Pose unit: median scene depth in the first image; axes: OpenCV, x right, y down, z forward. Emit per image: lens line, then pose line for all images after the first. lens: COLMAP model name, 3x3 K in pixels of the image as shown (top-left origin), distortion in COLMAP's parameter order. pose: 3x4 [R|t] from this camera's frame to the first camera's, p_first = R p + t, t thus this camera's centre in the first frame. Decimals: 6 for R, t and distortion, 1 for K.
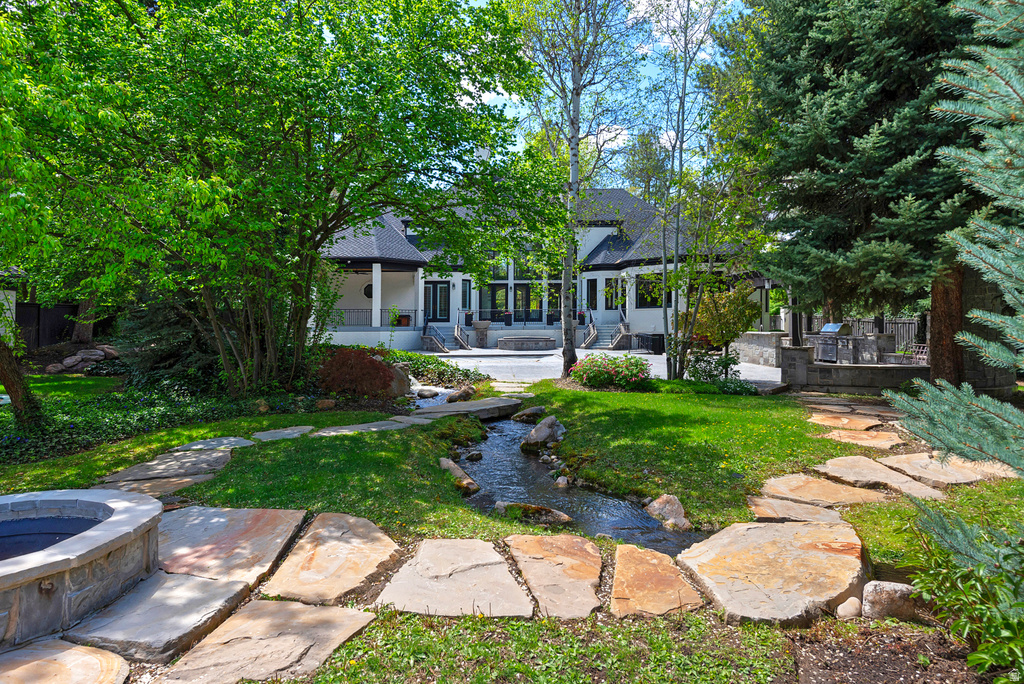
lens RADIAL K [[528.5, 0, 512.0], [0, 528.5, 342.0], [0, 0, 1]] dist [0.043609, -0.031820]
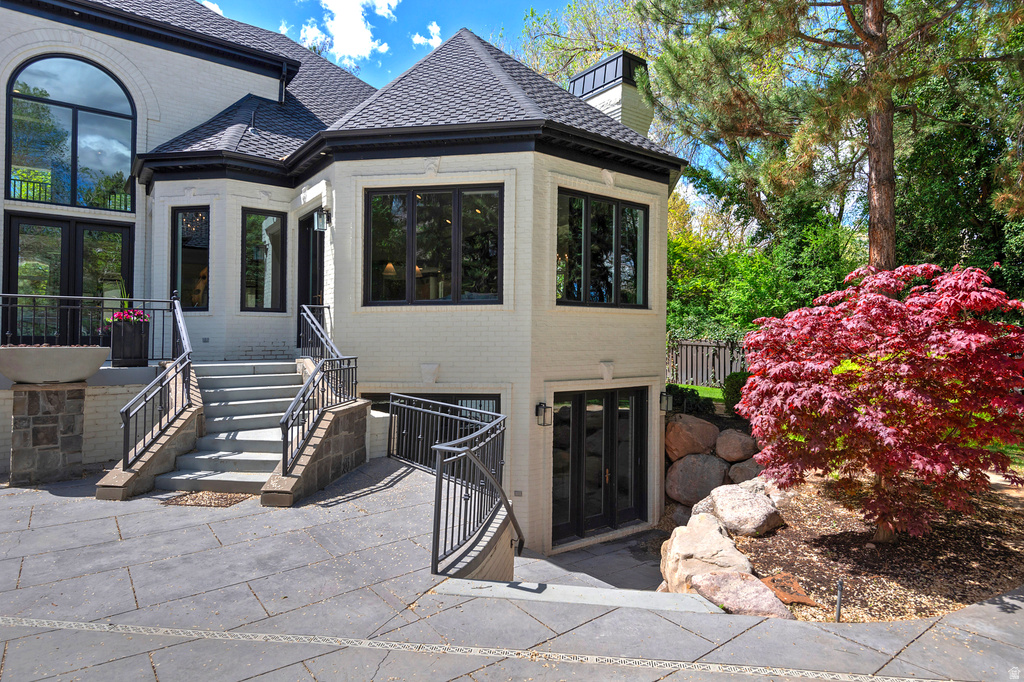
lens RADIAL K [[576.1, 0, 512.0], [0, 576.1, 341.0], [0, 0, 1]] dist [-0.000610, -0.000090]
pose [[0.810584, 0.017656, 0.585357, 0.117371], [0.016034, 0.998502, -0.052322, -0.026795], [-0.585403, 0.051797, 0.809086, 0.687809]]
